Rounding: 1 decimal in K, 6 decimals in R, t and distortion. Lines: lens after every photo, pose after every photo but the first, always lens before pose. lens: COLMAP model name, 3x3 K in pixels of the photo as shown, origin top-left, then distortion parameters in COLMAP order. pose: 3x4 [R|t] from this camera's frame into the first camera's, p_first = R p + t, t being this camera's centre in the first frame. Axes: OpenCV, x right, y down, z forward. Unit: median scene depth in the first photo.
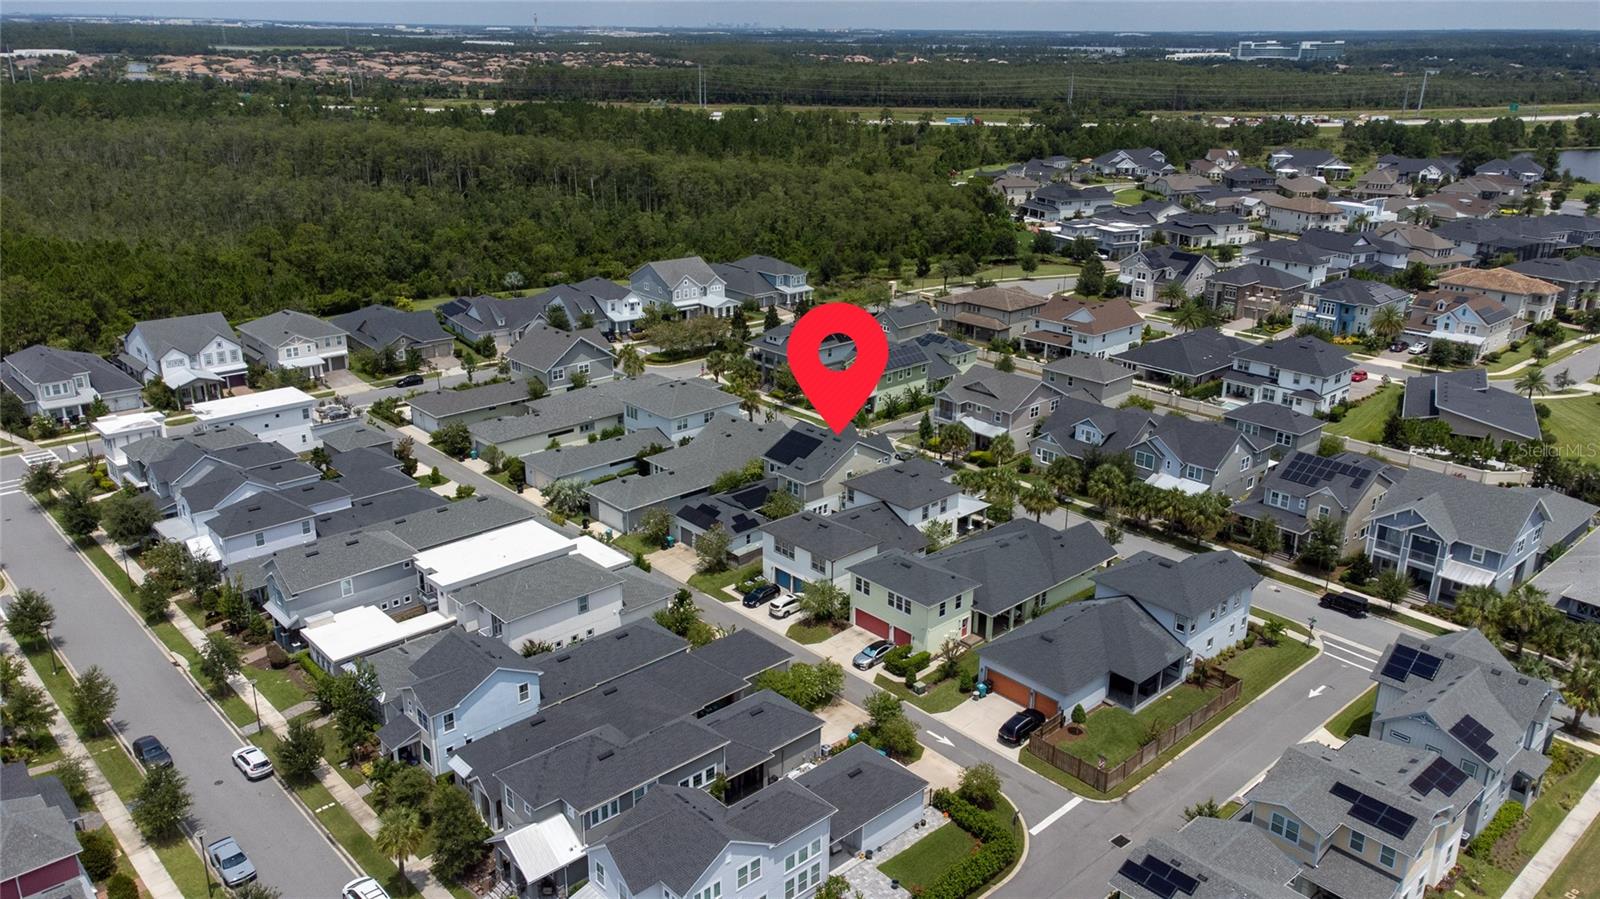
lens RADIAL K [[1183.5, 0, 800.0], [0, 1183.5, 449.5], [0, 0, 1]] dist [0.008480, 0.074285]
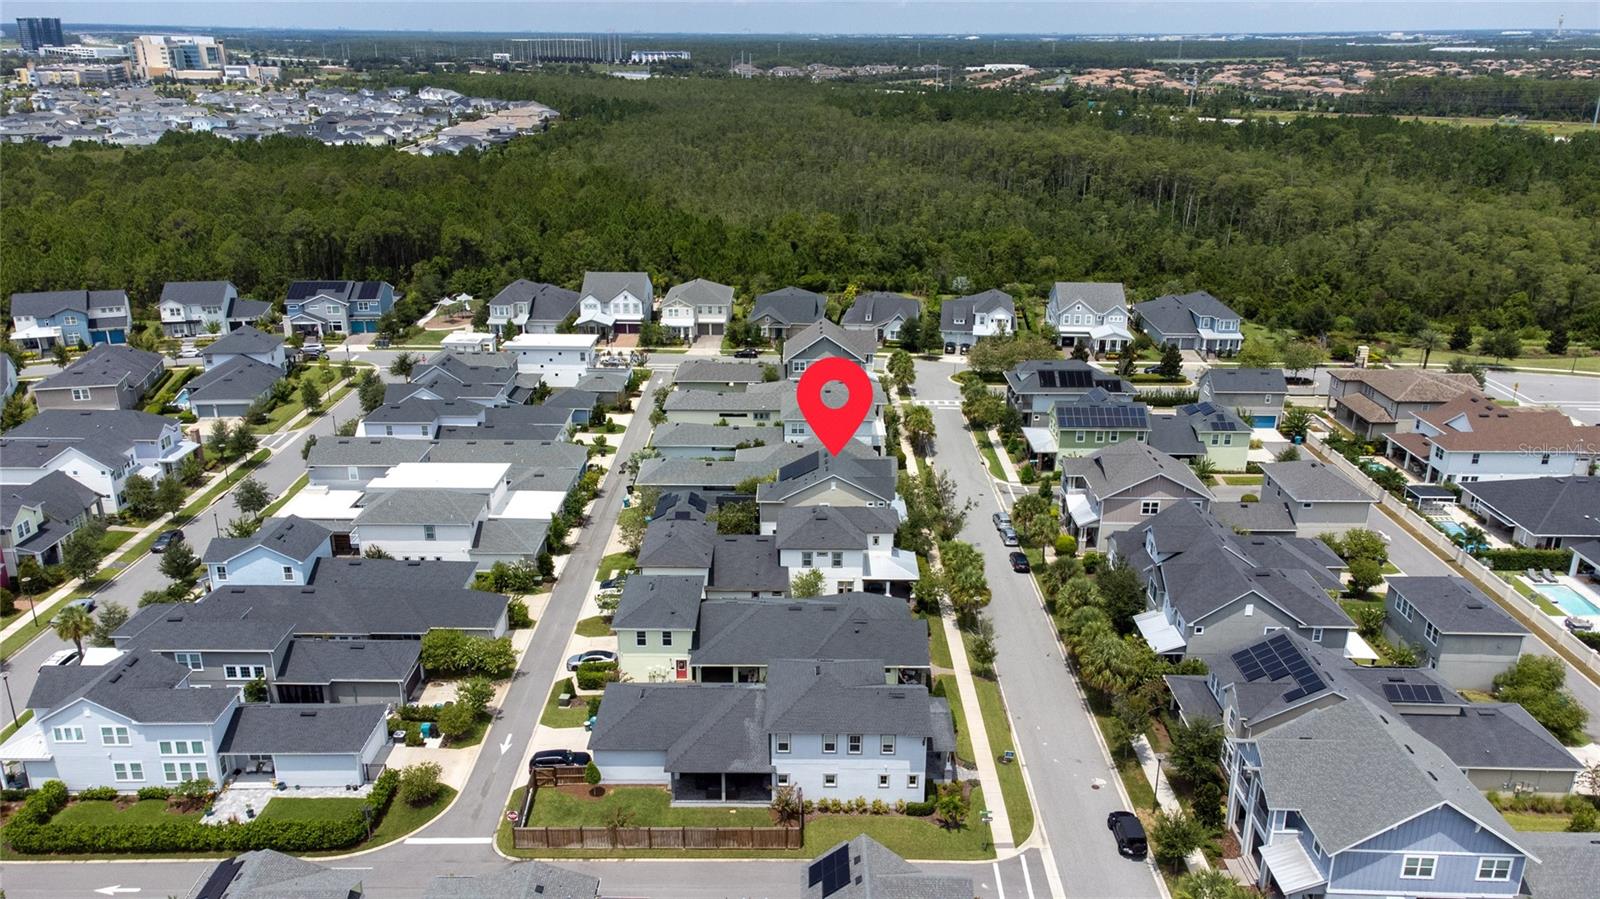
lens RADIAL K [[1183.5, 0, 800.0], [0, 1183.5, 449.5], [0, 0, 1]] dist [0.008480, 0.074285]
pose [[0.730966, 0.219469, -0.646160, 0.473246], [-0.224879, 0.971452, 0.075562, -0.068324], [0.644297, 0.090075, 0.759452, 0.198963]]
